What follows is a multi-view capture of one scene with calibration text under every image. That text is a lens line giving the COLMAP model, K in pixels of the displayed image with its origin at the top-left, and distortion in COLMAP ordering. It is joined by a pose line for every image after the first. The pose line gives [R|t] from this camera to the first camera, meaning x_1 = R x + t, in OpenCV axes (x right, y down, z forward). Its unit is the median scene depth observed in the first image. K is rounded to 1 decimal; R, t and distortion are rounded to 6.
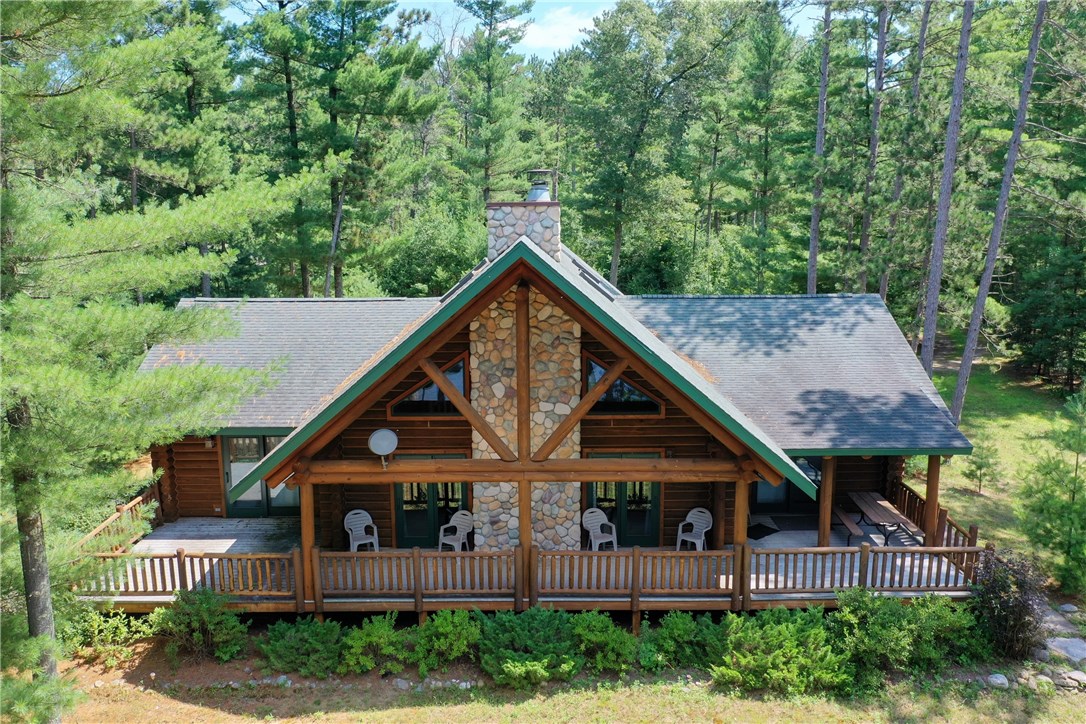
lens RADIAL K [[857.1, 0, 543.0], [0, 857.1, 362.0], [0, 0, 1]] dist [-0.009504, 0.005107]
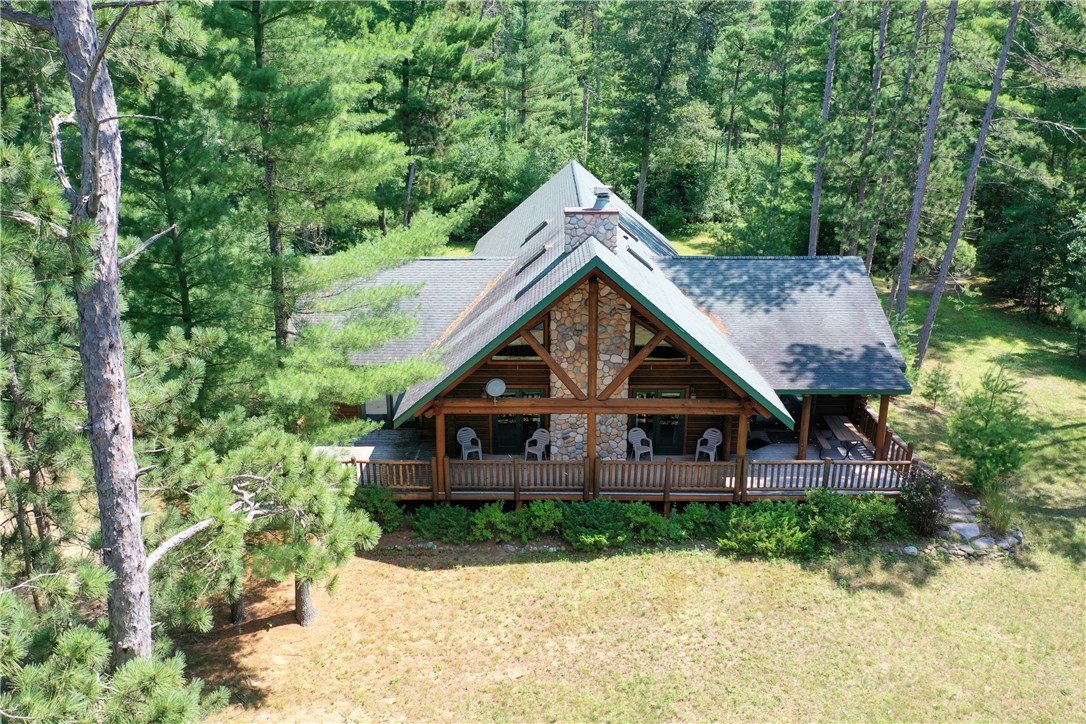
lens RADIAL K [[857.1, 0, 543.0], [0, 857.1, 362.0], [0, 0, 1]] dist [-0.009504, 0.005107]
pose [[0.999855, 0.007837, -0.015093, -0.078188], [-0.005636, 0.990036, 0.140701, -0.140583], [0.016045, -0.140595, 0.989937, -0.390569]]
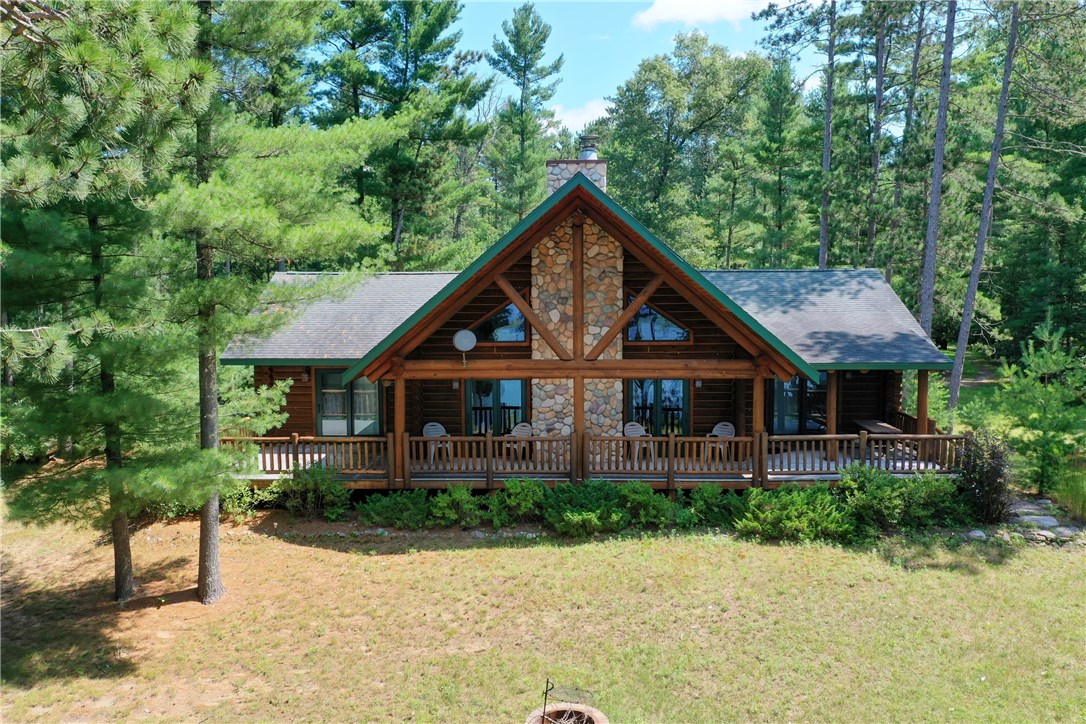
lens RADIAL K [[857.1, 0, 543.0], [0, 857.1, 362.0], [0, 0, 1]] dist [-0.009504, 0.005107]
pose [[0.999699, 0.001675, -0.024464, -0.040276], [-0.004028, 0.995329, -0.096459, 0.222475], [0.024188, 0.096529, 0.995036, -0.202352]]
